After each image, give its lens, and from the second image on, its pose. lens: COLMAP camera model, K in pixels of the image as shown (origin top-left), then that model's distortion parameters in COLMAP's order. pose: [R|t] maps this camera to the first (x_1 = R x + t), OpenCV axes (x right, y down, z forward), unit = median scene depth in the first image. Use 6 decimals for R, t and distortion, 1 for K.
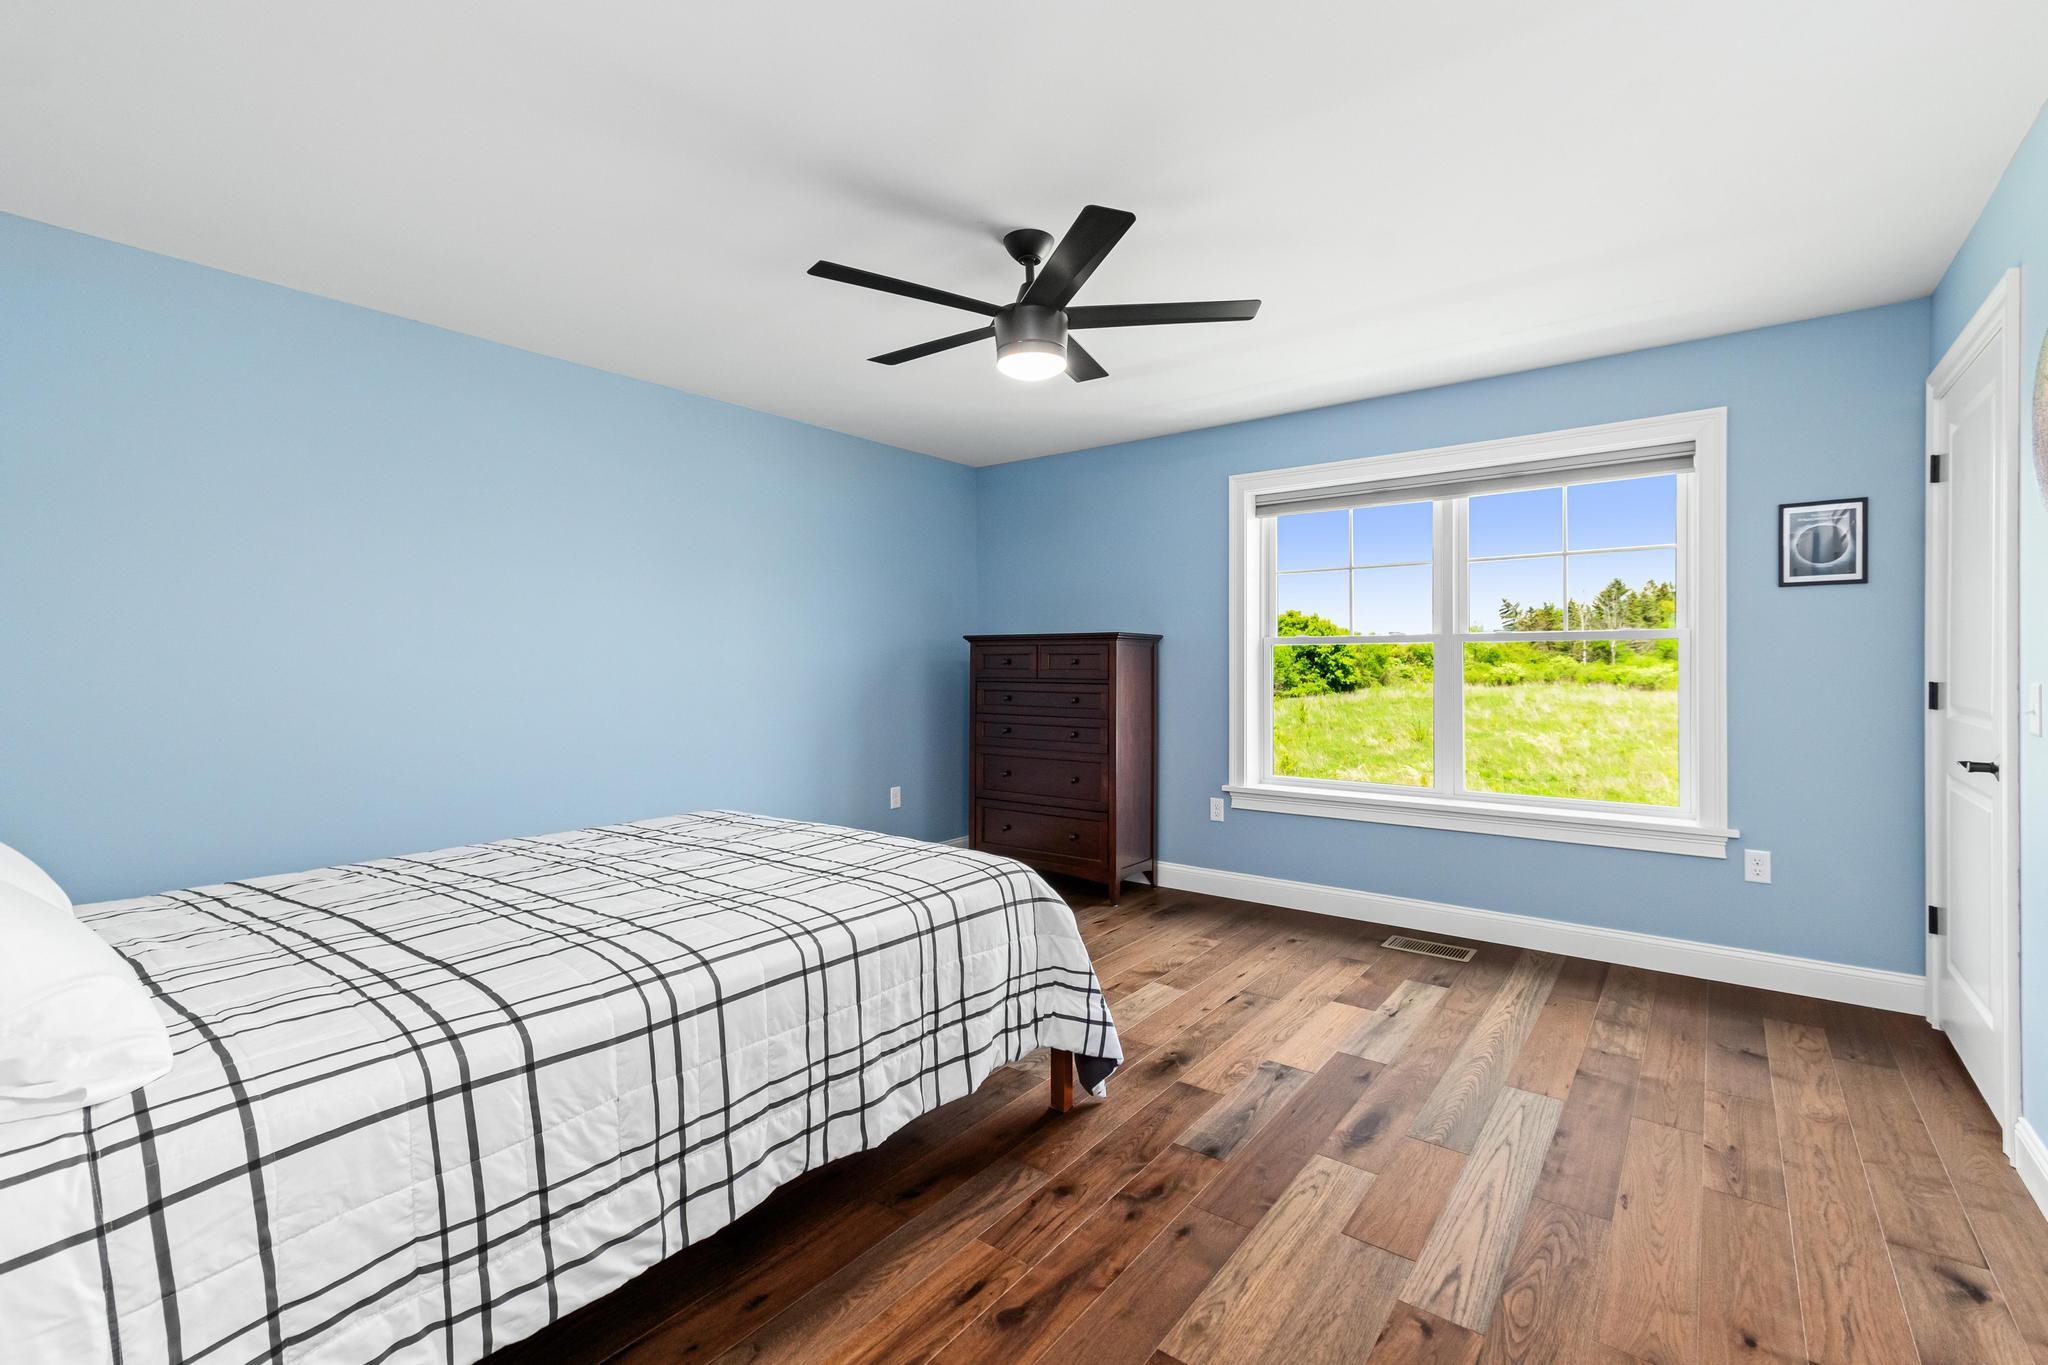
lens RADIAL K [[863.3, 0, 1020.2], [0, 863.3, 665.6], [0, 0, 1]] dist [0.001169, 0.000182]
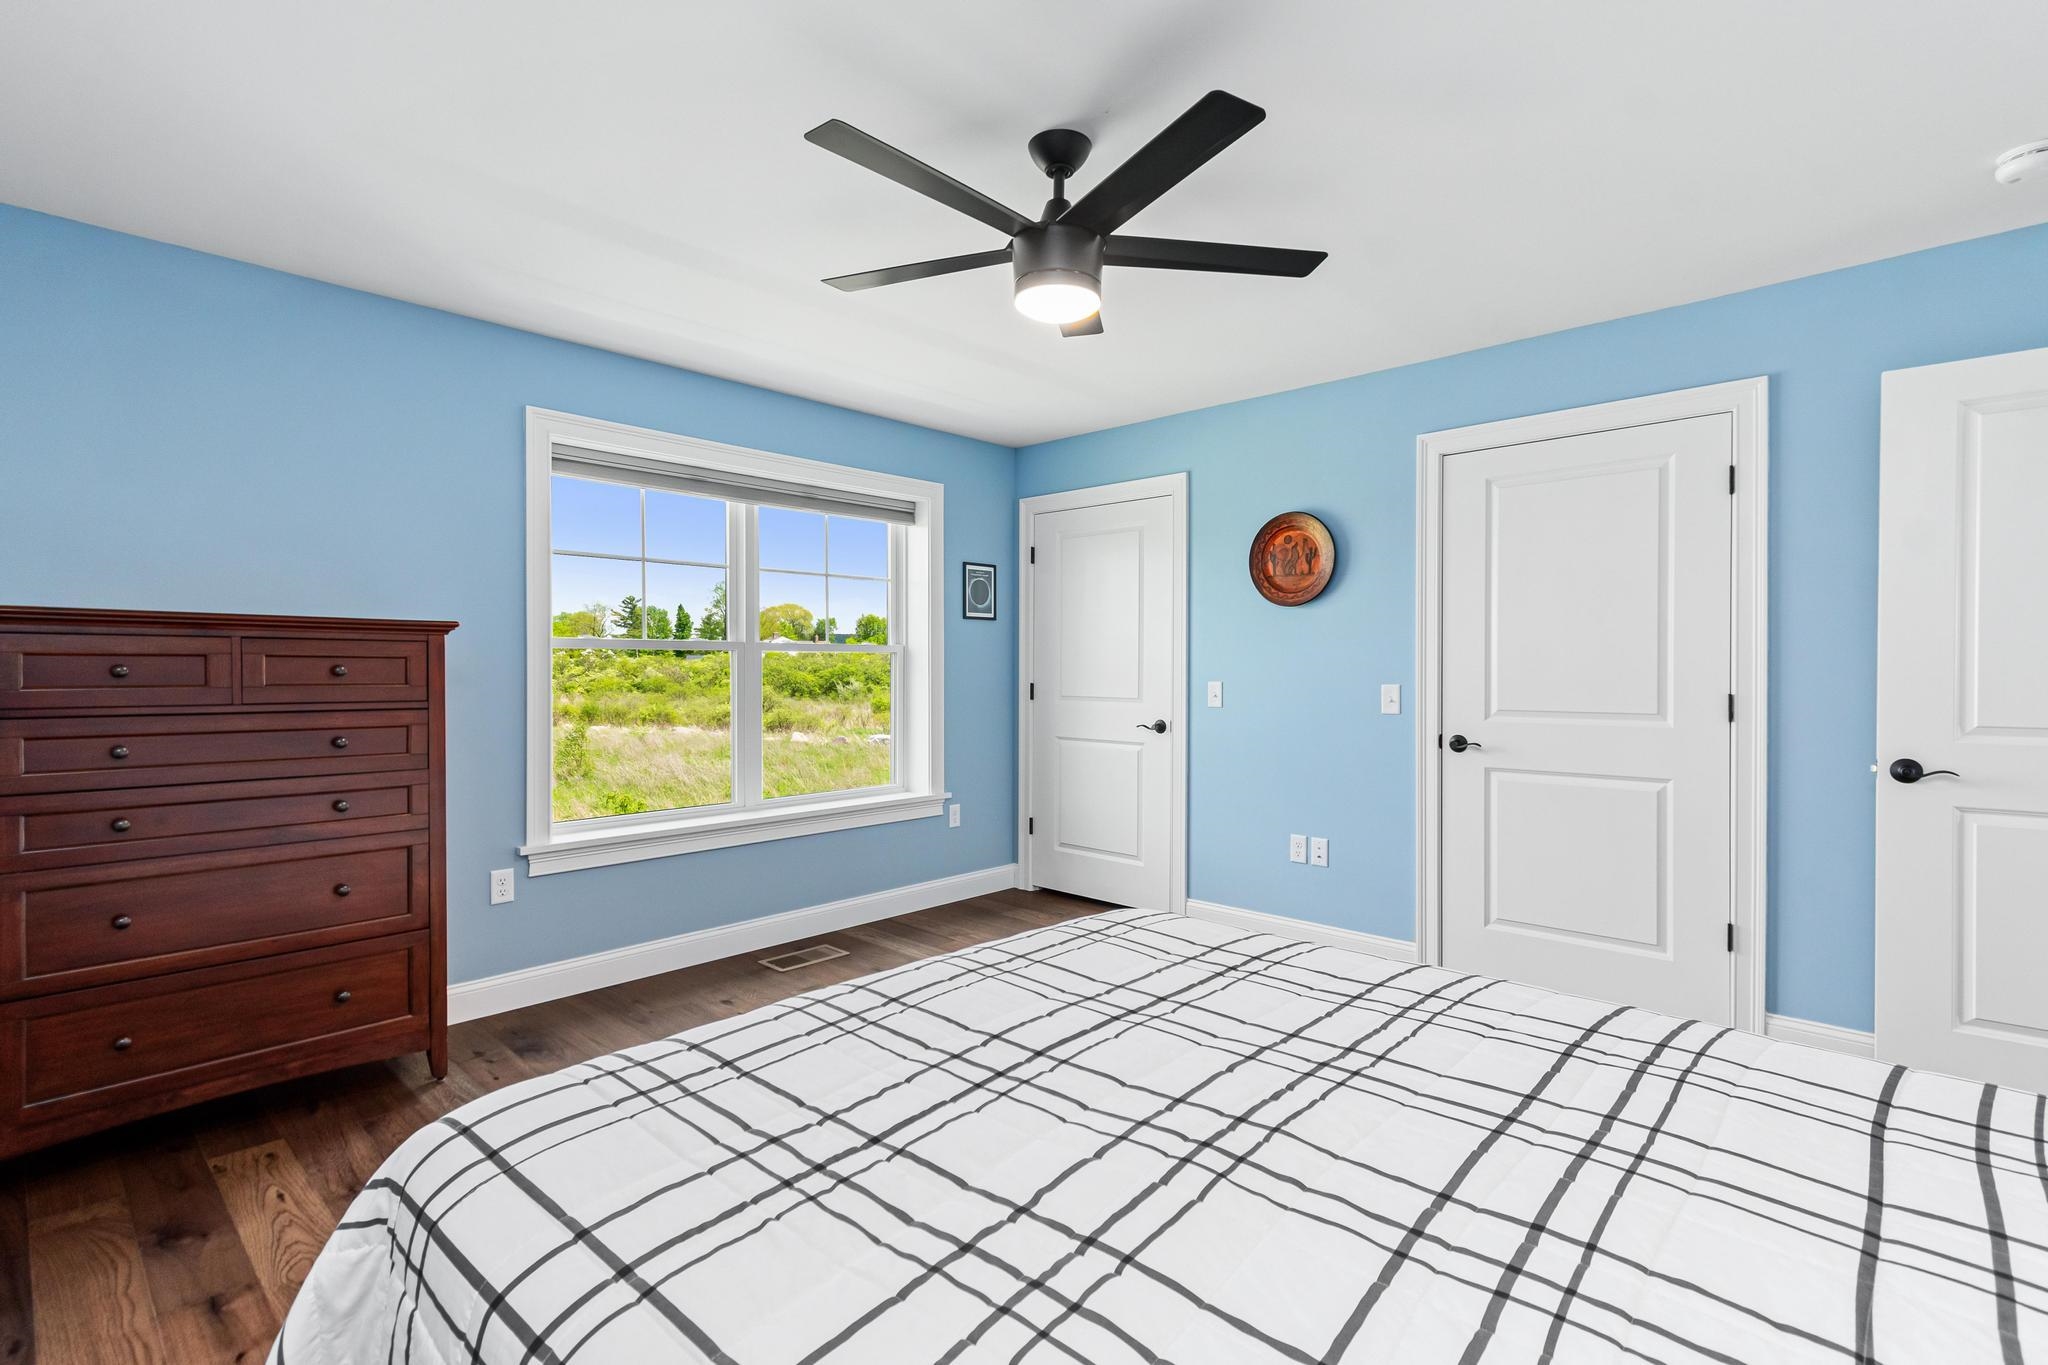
lens RADIAL K [[976.9, 0, 1026.4], [0, 976.9, 684.8], [0, 0, 1]] dist [0.020306, -0.007670]
pose [[0.093740, -0.016058, 0.995467, -0.679381], [-0.001695, 0.999866, 0.016289, -0.008197], [-0.995595, -0.003214, 0.093701, 0.690620]]
